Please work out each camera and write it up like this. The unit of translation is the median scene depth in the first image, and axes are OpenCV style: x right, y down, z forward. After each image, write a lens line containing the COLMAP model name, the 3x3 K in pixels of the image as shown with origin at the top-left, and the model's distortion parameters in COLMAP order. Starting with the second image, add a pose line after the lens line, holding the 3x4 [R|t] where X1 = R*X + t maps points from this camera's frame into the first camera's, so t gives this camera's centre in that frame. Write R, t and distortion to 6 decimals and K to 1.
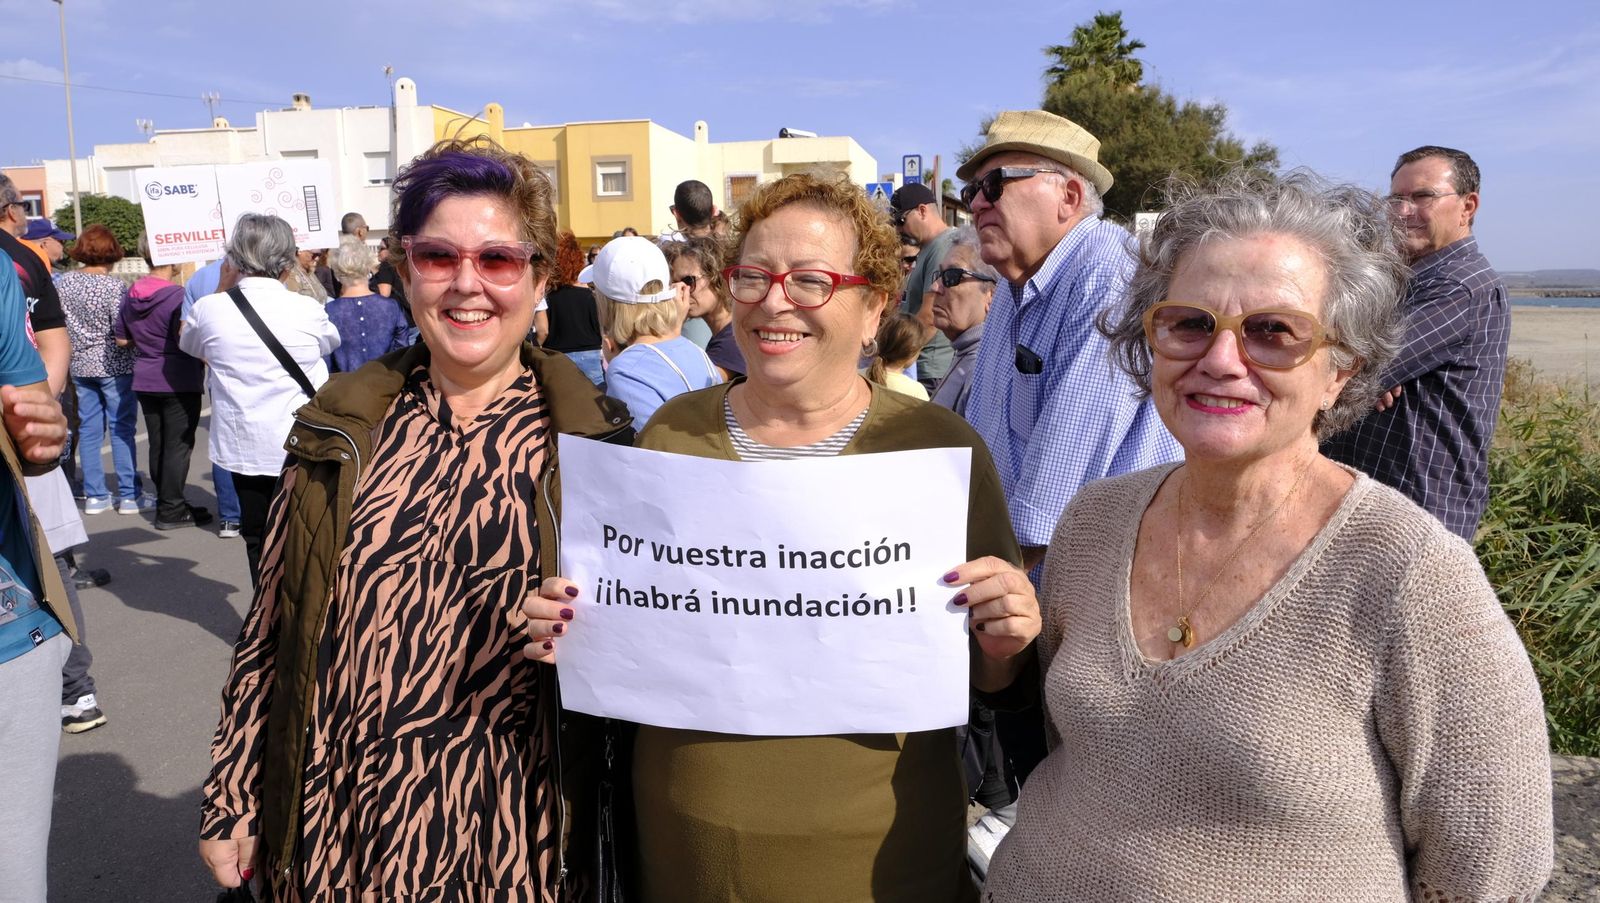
lens RADIAL K [[1097.8, 0, 800.0], [0, 1097.8, 451.5], [0, 0, 1]] dist [-0.005353, -0.000014]
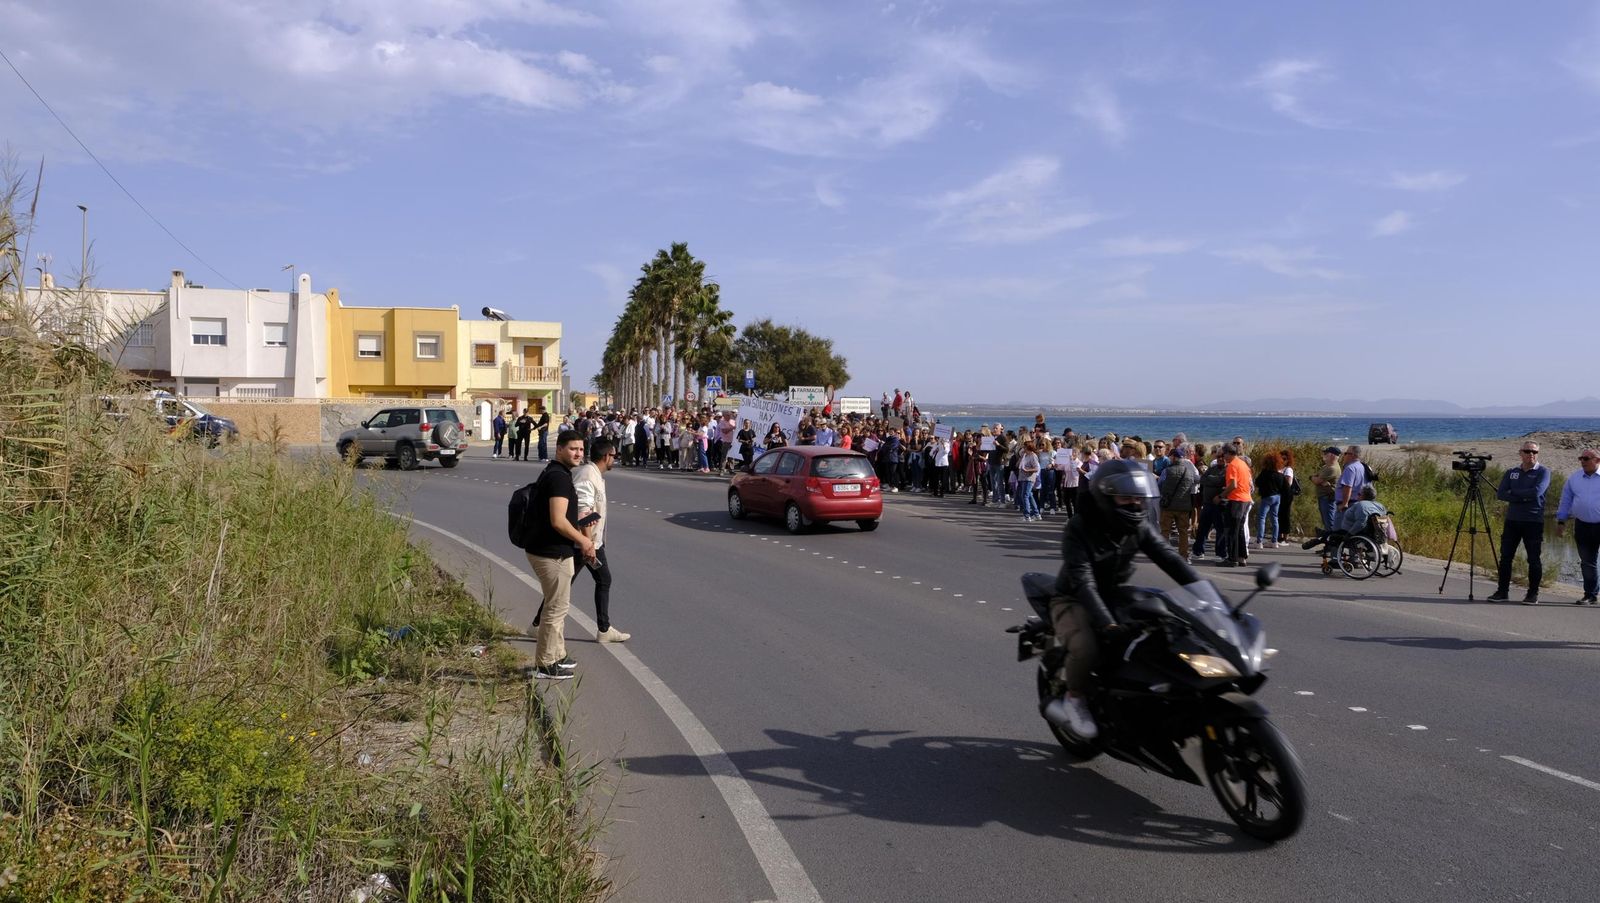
lens RADIAL K [[1097.8, 0, 800.0], [0, 1097.8, 451.5], [0, 0, 1]] dist [-0.005353, -0.000014]
pose [[0.854206, -0.001184, 0.519934, -0.509245], [0.060188, 0.993500, -0.096621, 0.062192], [-0.516439, 0.113828, 0.848725, -0.485197]]
